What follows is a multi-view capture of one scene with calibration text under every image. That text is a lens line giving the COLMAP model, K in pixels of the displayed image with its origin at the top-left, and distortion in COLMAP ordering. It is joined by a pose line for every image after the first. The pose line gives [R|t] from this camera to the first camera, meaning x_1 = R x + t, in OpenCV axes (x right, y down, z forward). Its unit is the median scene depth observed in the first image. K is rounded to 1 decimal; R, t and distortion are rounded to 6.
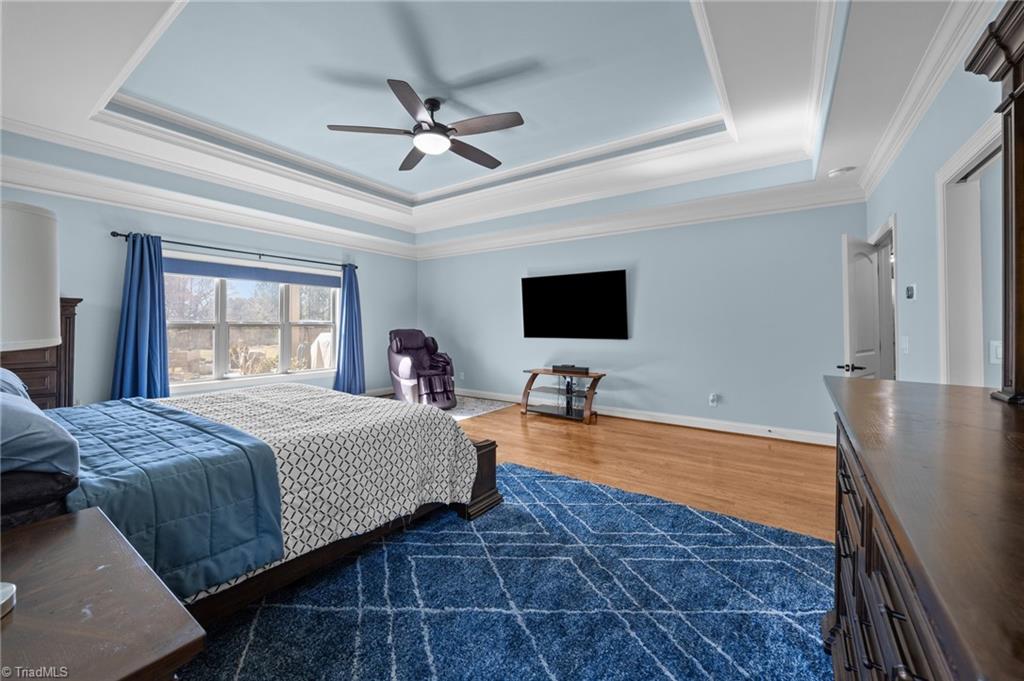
lens RADIAL K [[392.3, 0, 511.3], [0, 392.3, 325.0], [0, 0, 1]] dist [-0.002240, -0.000350]
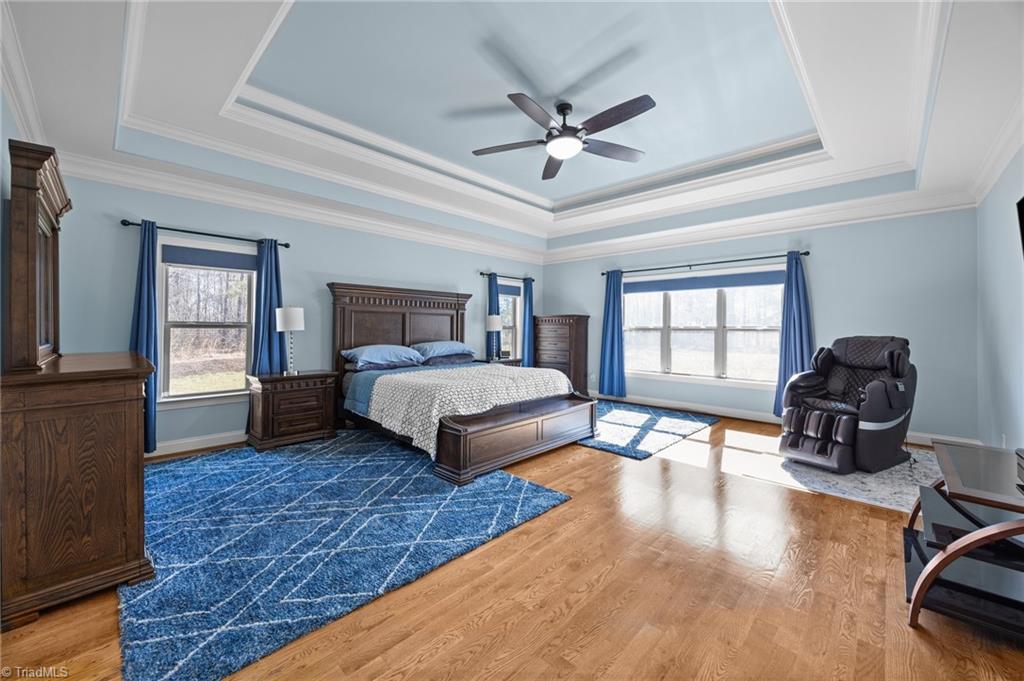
lens RADIAL K [[392.3, 0, 510.0], [0, 392.3, 332.3], [0, 0, 1]] dist [-0.002240, -0.000350]
pose [[-0.144105, 0.003834, -0.989555, 0.660641], [-0.003229, 0.999985, 0.004344, 0.006366], [0.989557, 0.003821, -0.144091, 0.815605]]
